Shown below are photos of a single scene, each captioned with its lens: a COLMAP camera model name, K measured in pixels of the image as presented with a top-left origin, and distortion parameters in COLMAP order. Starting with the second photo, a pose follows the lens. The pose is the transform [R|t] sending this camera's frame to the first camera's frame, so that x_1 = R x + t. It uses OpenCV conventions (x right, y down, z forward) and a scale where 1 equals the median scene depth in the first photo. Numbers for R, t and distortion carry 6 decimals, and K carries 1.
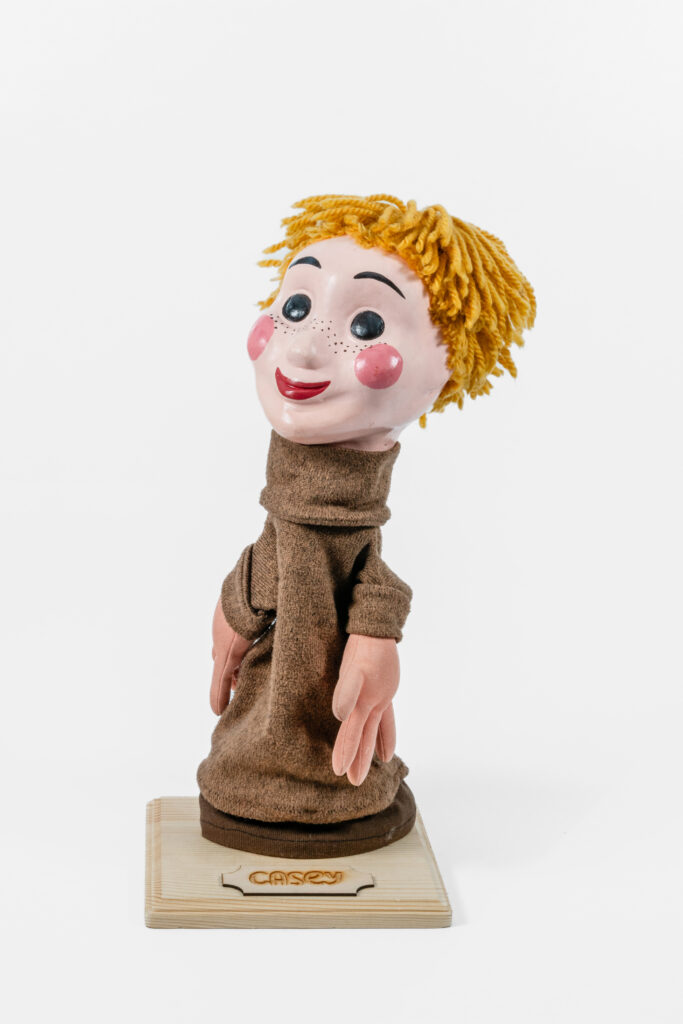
lens RADIAL K [[1893.1, 0, 342.2], [0, 1893.1, 500.5], [0, 0, 1]] dist [-0.007838, 0.017838]
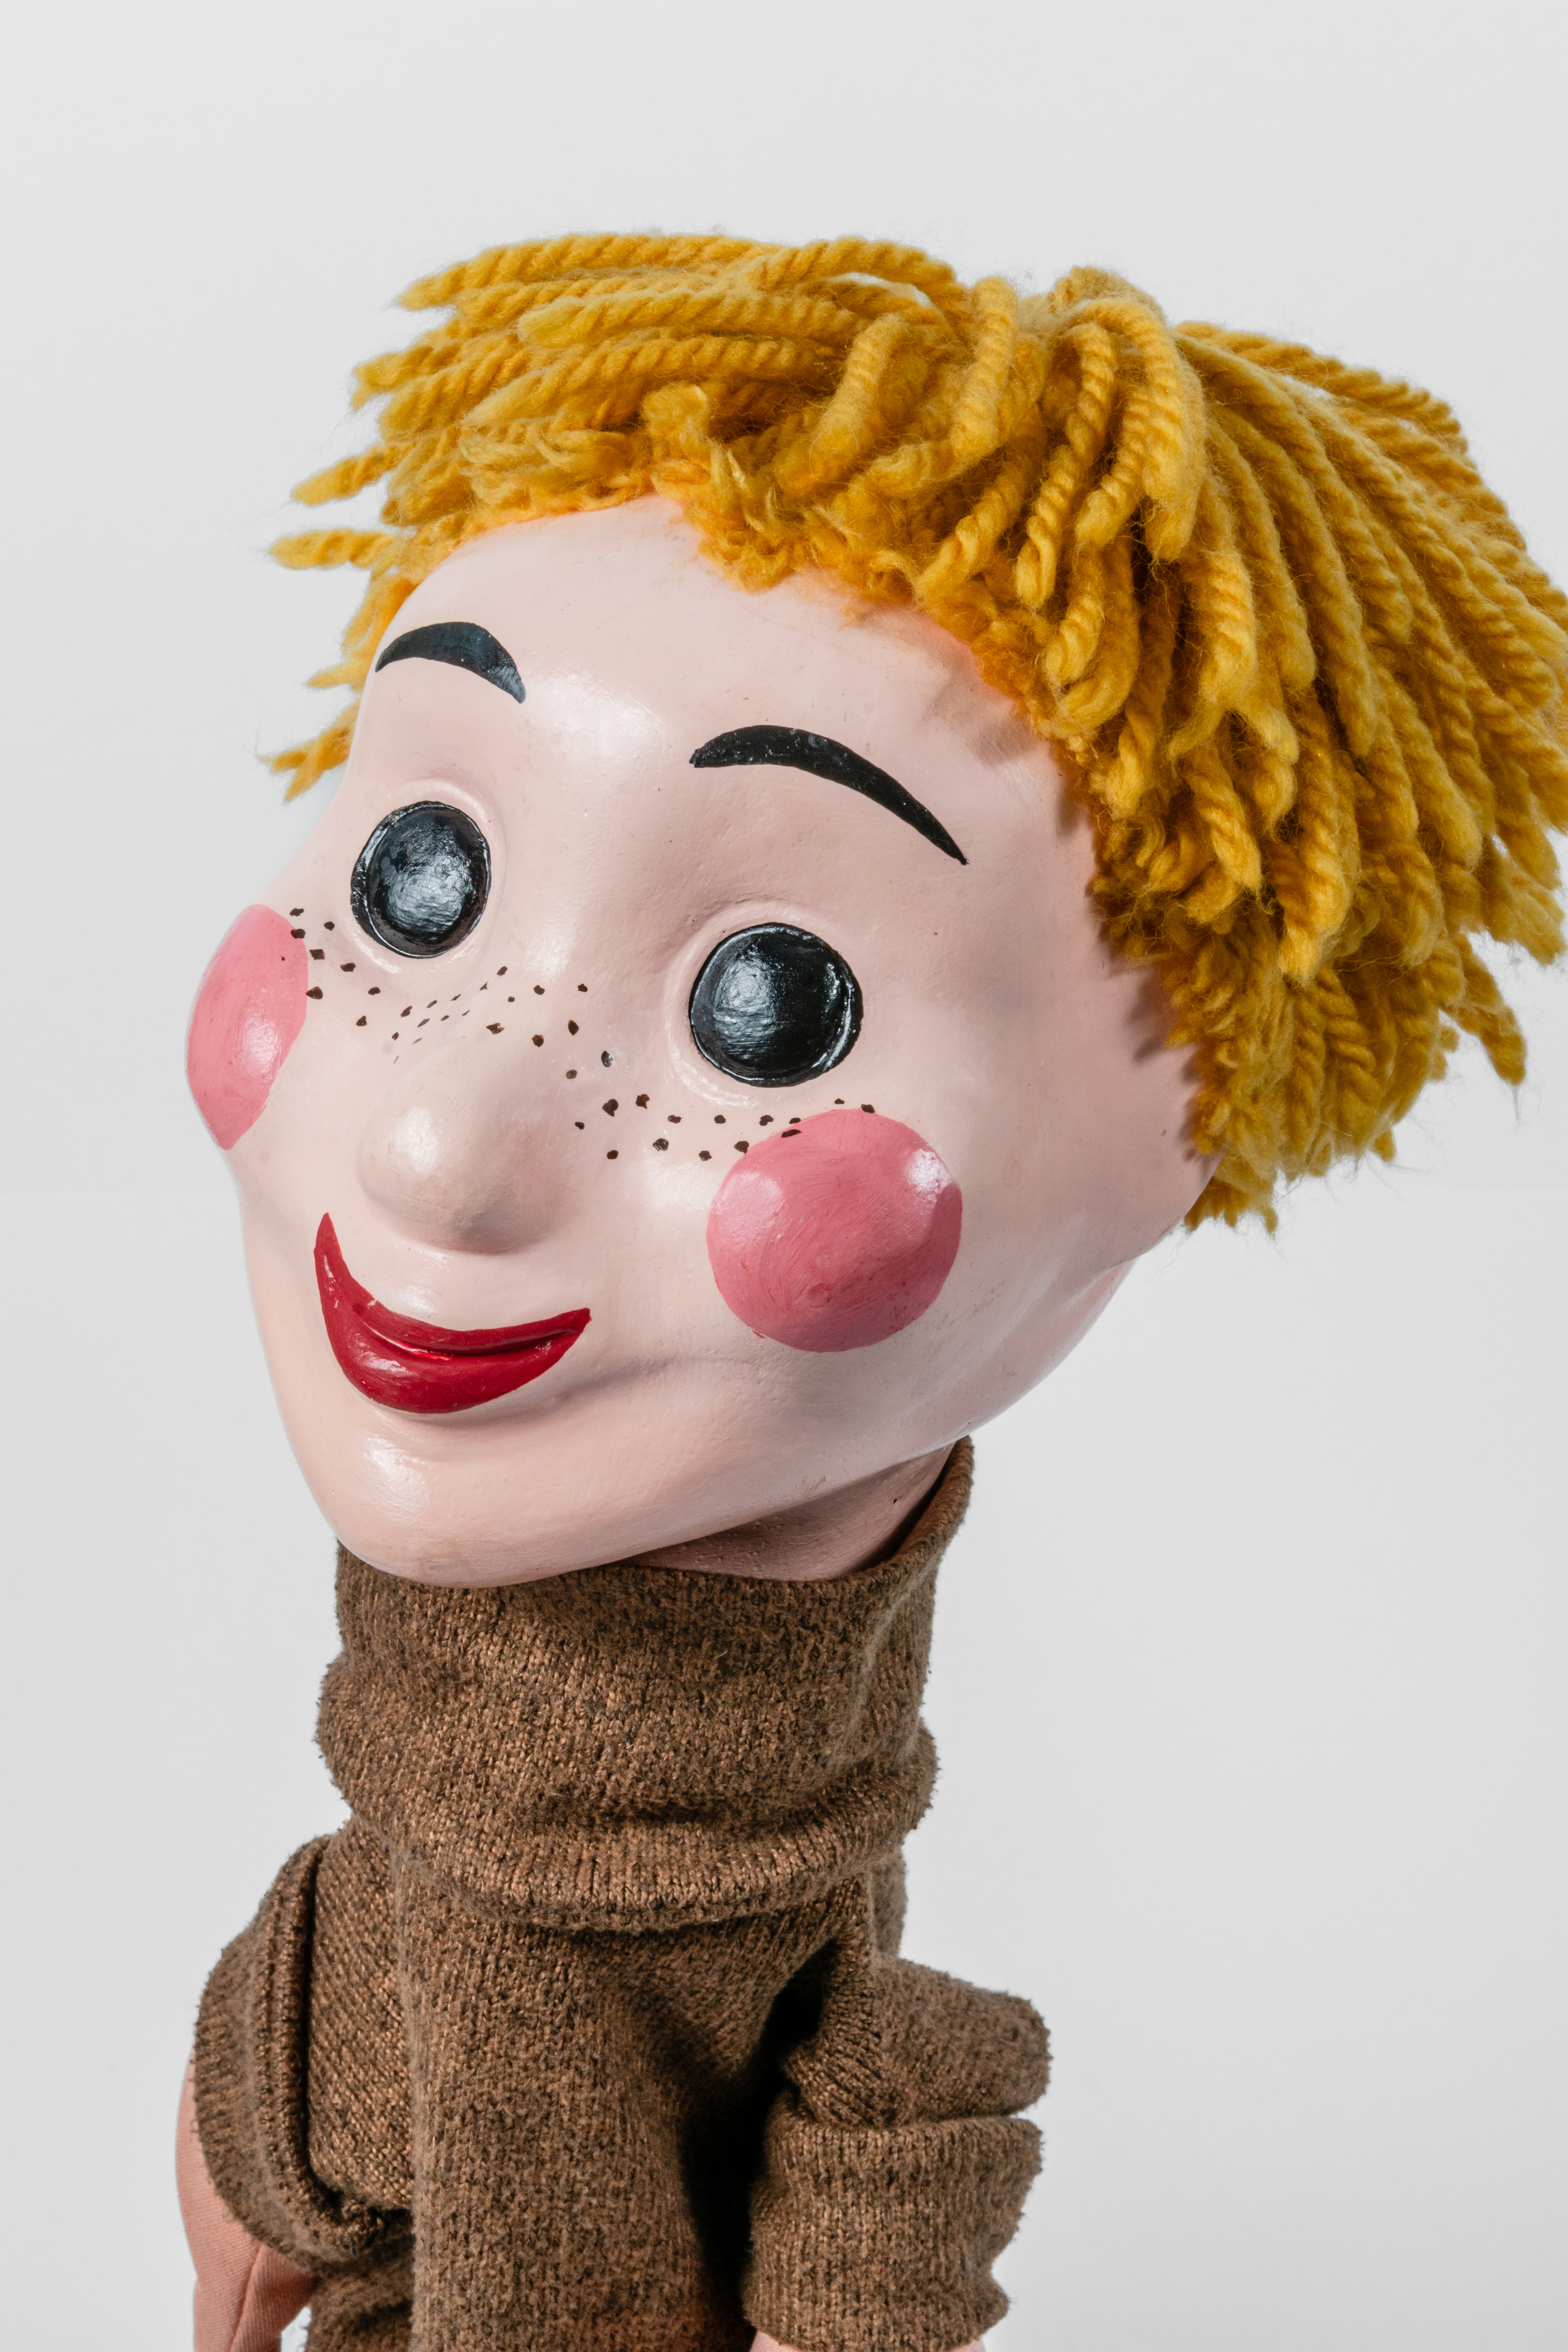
lens RADIAL K [[4348.1, 0, 785.6], [0, 4348.1, 1149.5], [0, 0, 1]] dist [-0.007838, 0.017838]
pose [[0.998813, -0.028799, -0.039289, 0.031014], [0.035348, 0.983442, 0.177744, -0.153560], [0.033519, -0.178922, 0.983292, 0.552436]]
